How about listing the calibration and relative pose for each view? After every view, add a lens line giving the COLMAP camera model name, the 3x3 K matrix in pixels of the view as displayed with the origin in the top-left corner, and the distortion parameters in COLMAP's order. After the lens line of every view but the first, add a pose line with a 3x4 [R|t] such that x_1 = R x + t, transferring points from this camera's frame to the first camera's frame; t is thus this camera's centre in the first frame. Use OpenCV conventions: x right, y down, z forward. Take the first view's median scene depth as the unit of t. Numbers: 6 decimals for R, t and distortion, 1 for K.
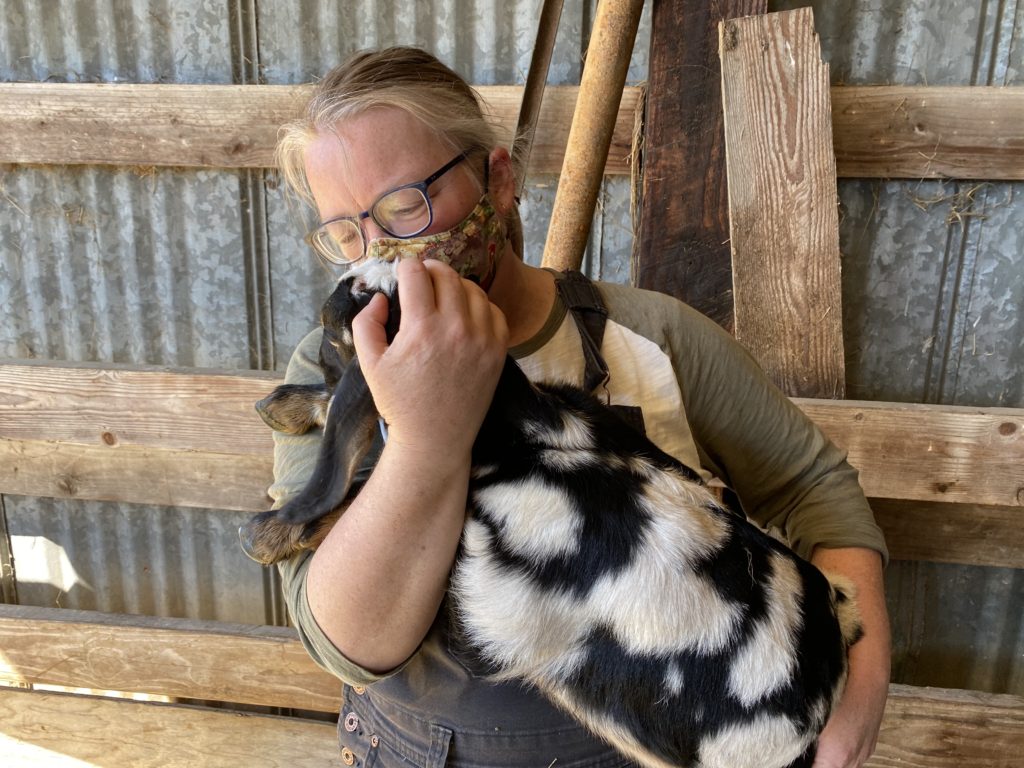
lens RADIAL K [[778.8, 0, 517.8], [0, 778.8, 382.3], [0, 0, 1]] dist [0.015130, -0.014301]
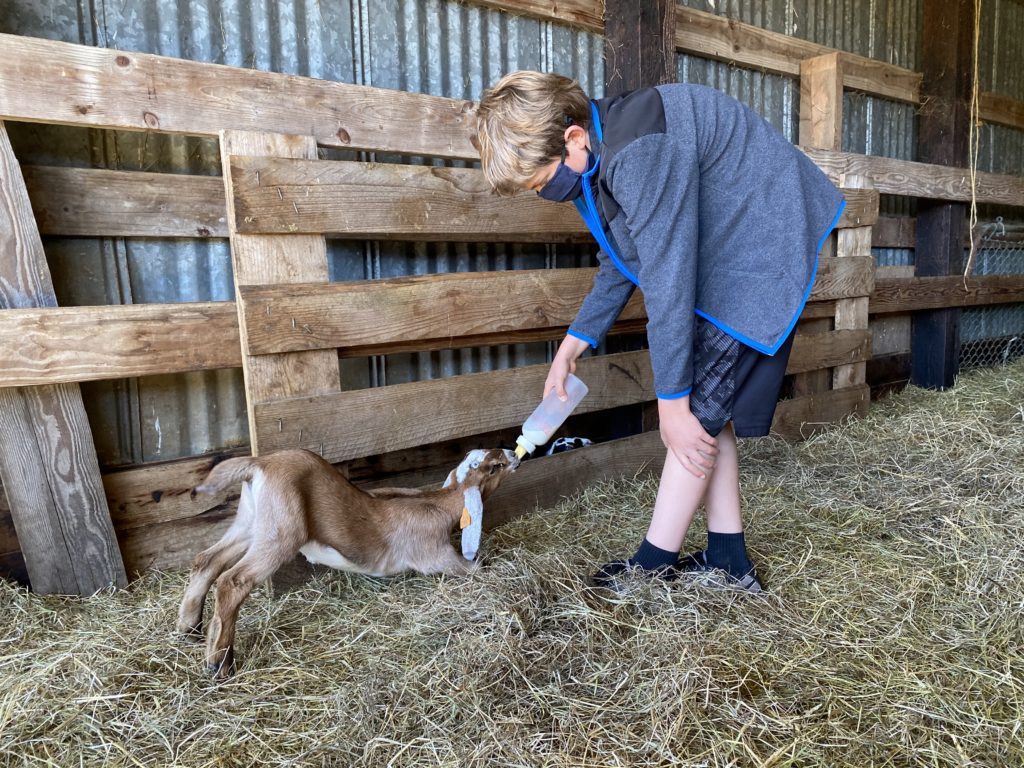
lens RADIAL K [[778.8, 0, 530.1], [0, 778.8, 367.7], [0, 0, 1]] dist [0.015130, -0.014301]
pose [[0.691574, -0.116324, 0.712877, 0.086405], [0.207472, 0.977348, -0.041793, 0.645146], [-0.691867, 0.176805, 0.700043, -0.259796]]
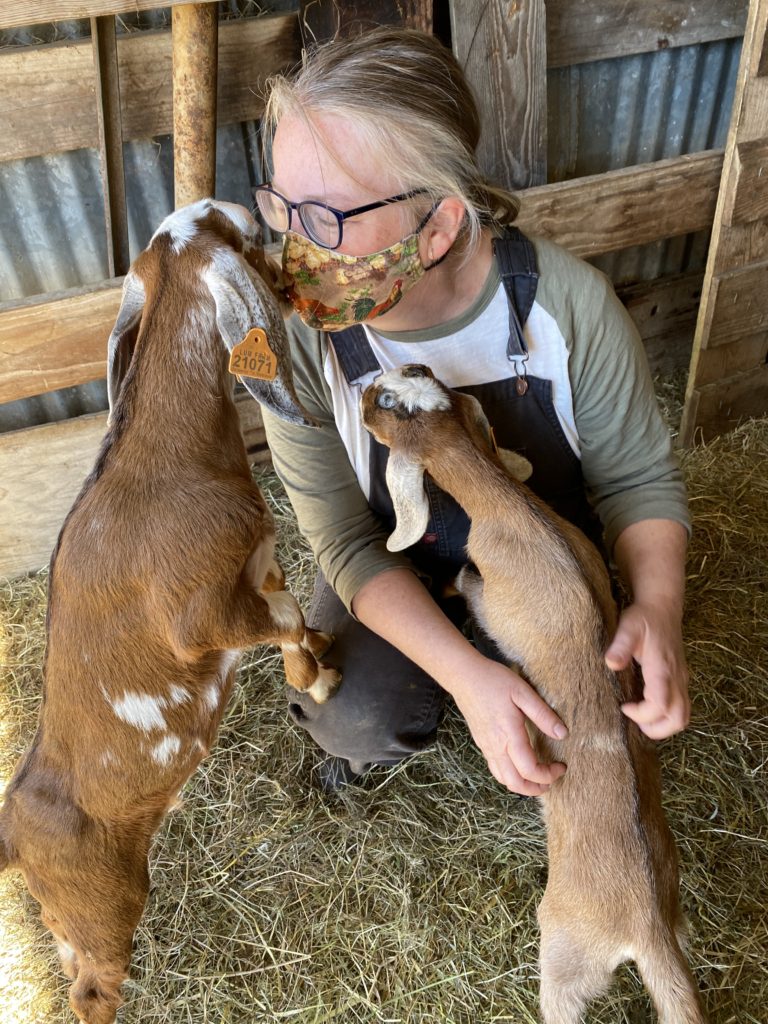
lens RADIAL K [[778.8, 0, 376.8], [0, 778.8, 513.2], [0, 0, 1]] dist [0.015130, -0.014301]
pose [[0.860065, -0.381291, 0.338978, -0.314423], [0.193895, 0.858853, 0.474106, 0.208680], [-0.471904, -0.342036, 0.812599, 0.078993]]
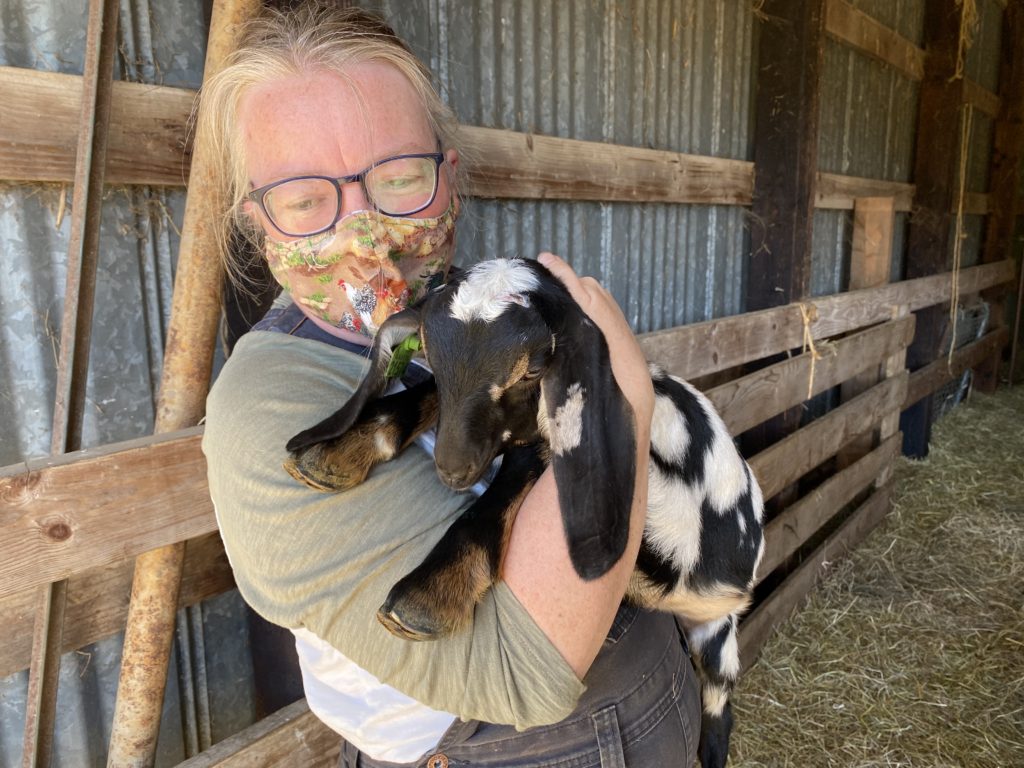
lens RADIAL K [[778.8, 0, 513.3], [0, 778.8, 379.9], [0, 0, 1]] dist [0.015130, -0.014301]
pose [[0.537958, -0.176290, 0.824332, -0.453832], [0.225771, 0.972294, 0.060595, -0.017203], [-0.812175, 0.153513, 0.562855, 0.216172]]
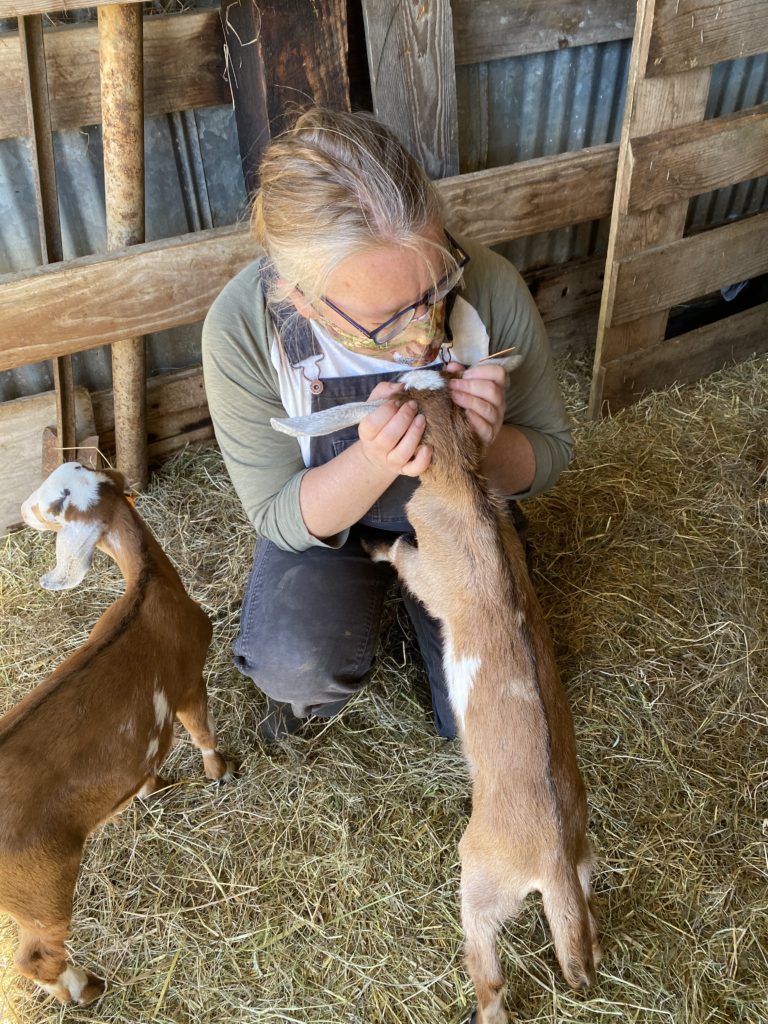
lens RADIAL K [[778.8, 0, 379.8], [0, 778.8, 508.7], [0, 0, 1]] dist [0.015130, -0.014301]
pose [[0.817327, -0.411408, 0.403387, -0.339216], [0.176602, 0.845291, 0.504276, 0.189818], [-0.548442, -0.340919, 0.763534, 0.014015]]
